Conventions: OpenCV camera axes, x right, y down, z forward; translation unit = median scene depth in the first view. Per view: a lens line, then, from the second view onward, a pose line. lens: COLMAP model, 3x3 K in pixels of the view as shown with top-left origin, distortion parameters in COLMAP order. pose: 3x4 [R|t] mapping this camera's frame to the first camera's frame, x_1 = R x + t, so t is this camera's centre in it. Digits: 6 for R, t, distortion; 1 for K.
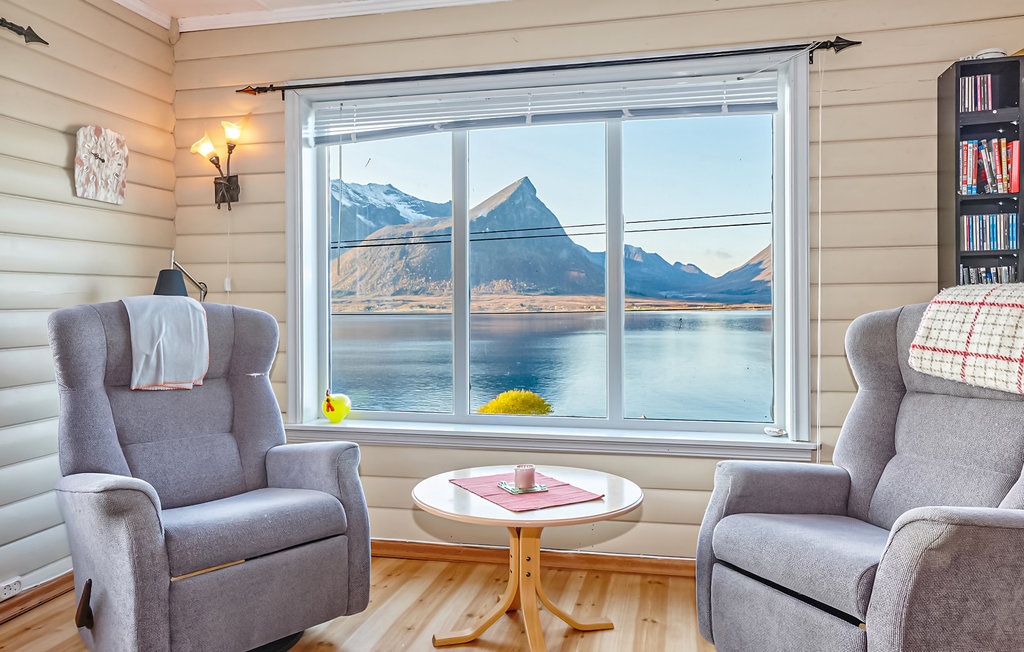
lens RADIAL K [[757.8, 0, 514.5], [0, 757.8, 296.7], [0, 0, 1]] dist [0.010603, 0.002169]
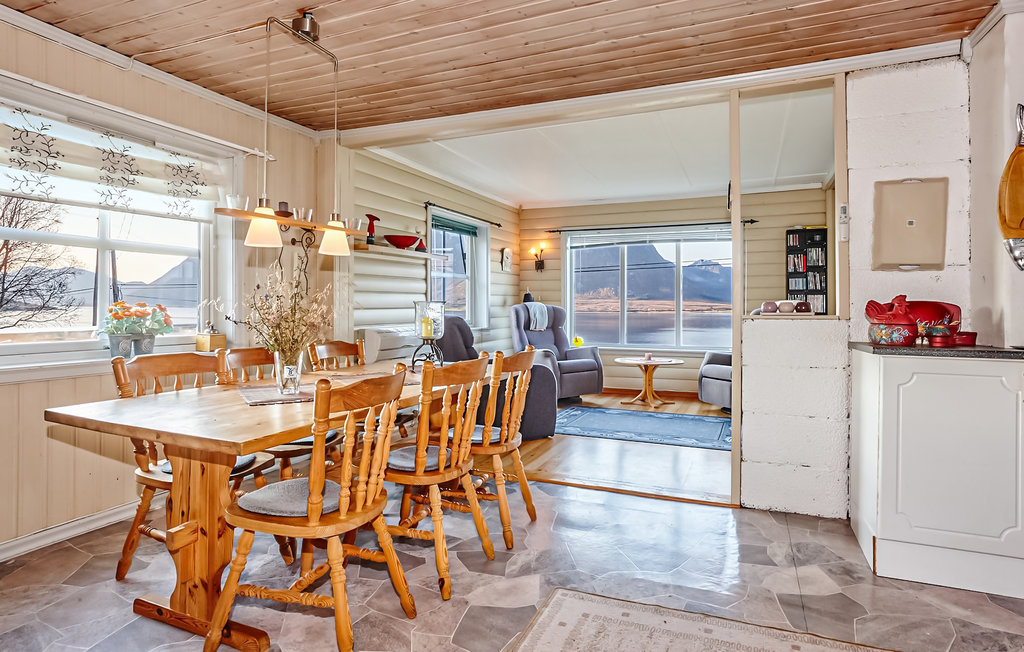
lens RADIAL K [[544.5, 0, 526.6], [0, 544.5, 307.1], [0, 0, 1]] dist [-0.027301, 0.000751]
pose [[0.984882, 0.005950, -0.173122, -0.084457], [-0.003830, 0.999914, 0.012576, -0.009805], [0.173182, -0.011723, 0.984820, -1.238231]]
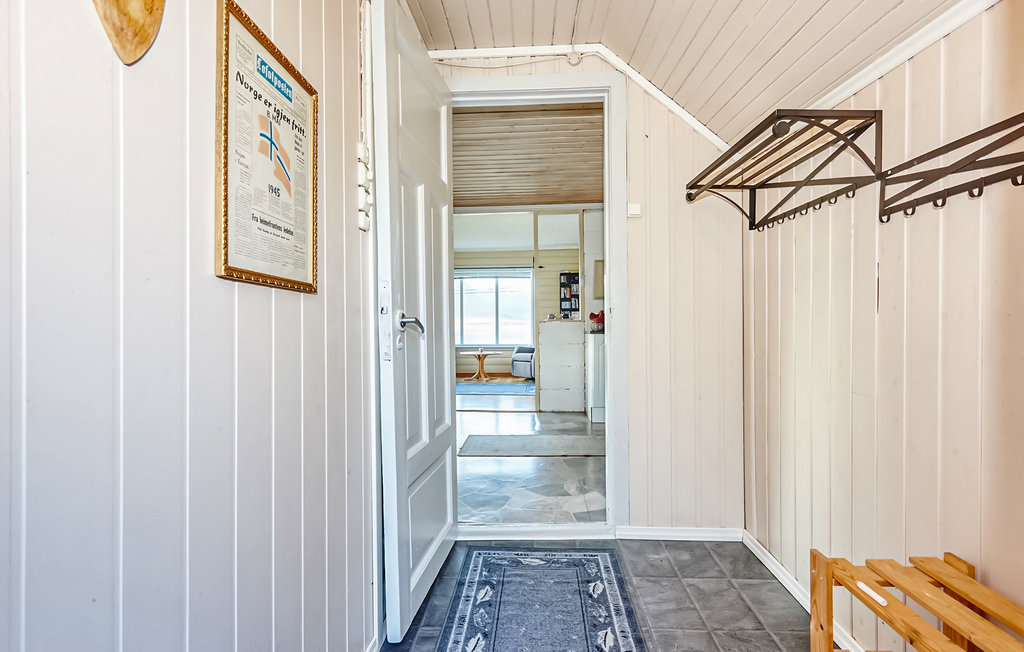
lens RADIAL K [[473.7, 0, 513.0], [0, 473.7, 323.4], [0, 0, 1]] dist [0.002958, 0.000702]
pose [[0.985736, -0.001613, 0.168292, -0.273578], [-0.000379, 0.999930, 0.011799, 0.006394], [-0.168299, -0.011694, 0.985667, -1.968855]]
